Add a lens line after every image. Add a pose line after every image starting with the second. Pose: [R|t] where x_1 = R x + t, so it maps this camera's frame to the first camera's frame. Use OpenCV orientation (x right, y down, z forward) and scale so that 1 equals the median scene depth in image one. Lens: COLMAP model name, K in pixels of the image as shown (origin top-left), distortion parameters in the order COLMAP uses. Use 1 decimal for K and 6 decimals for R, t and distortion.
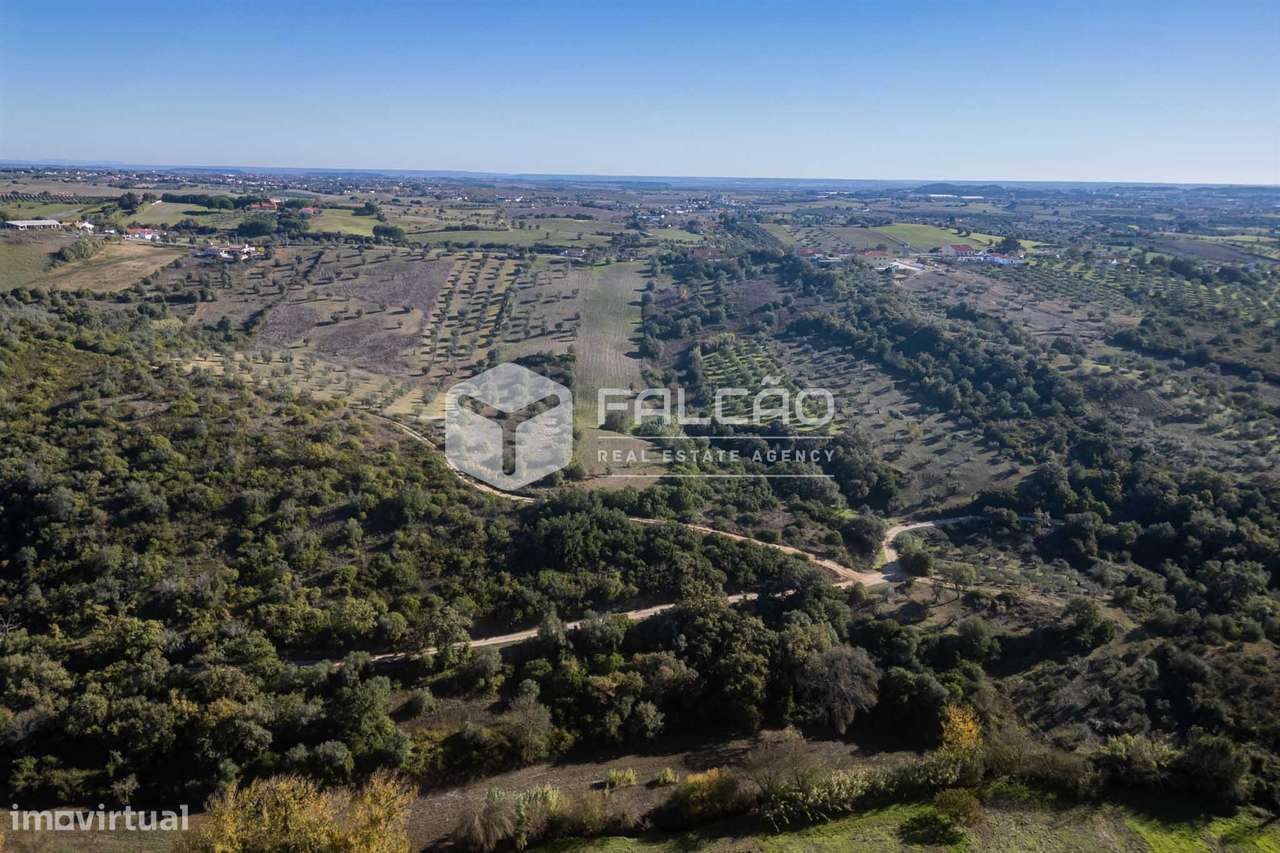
lens RADIAL K [[899.5, 0, 634.8], [0, 899.5, 426.3], [0, 0, 1]] dist [0.097275, -0.095971]
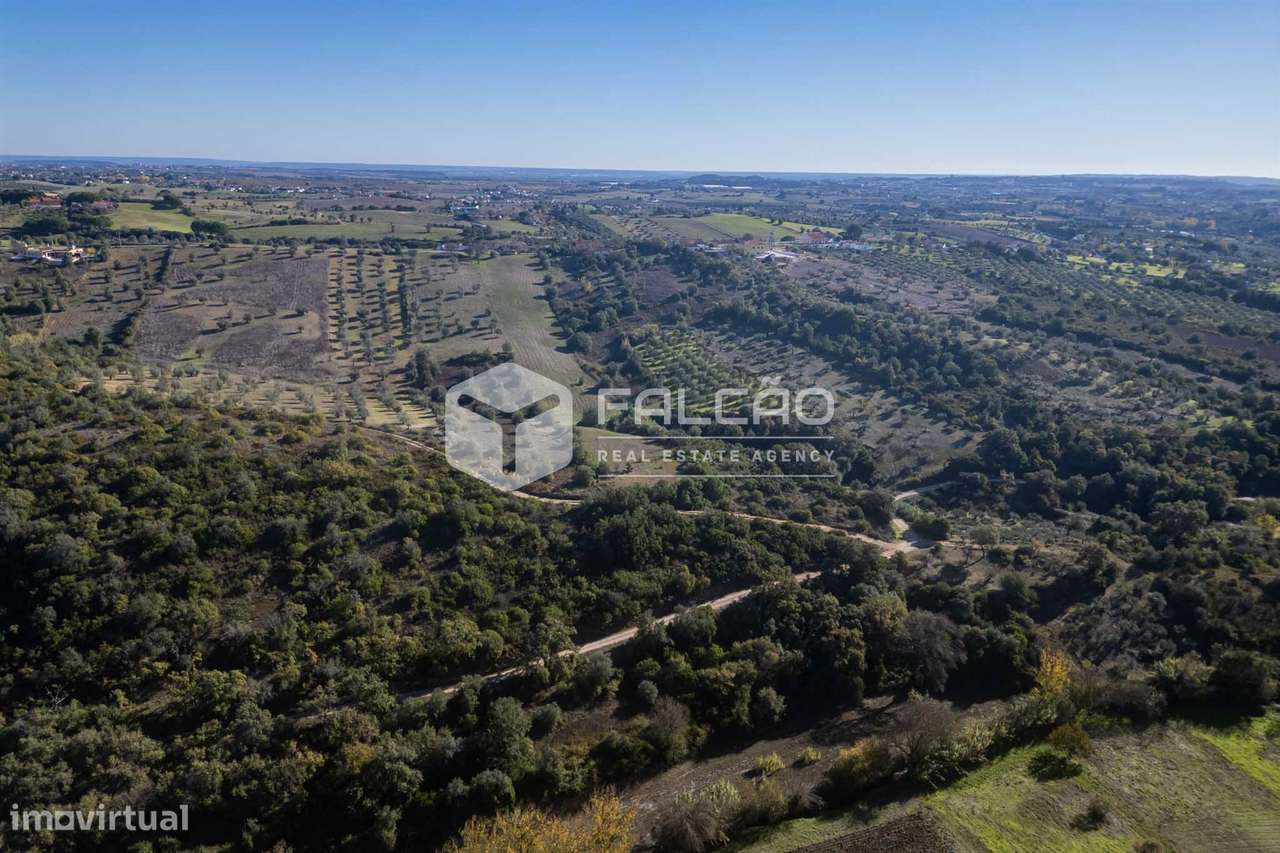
lens RADIAL K [[899.5, 0, 640.3], [0, 899.5, 424.5], [0, 0, 1]] dist [0.097275, -0.095971]
pose [[0.969752, -0.067690, 0.234519, -0.276858], [0.065653, 0.997706, 0.016491, -0.014161], [-0.235097, -0.000595, 0.971972, 0.031063]]
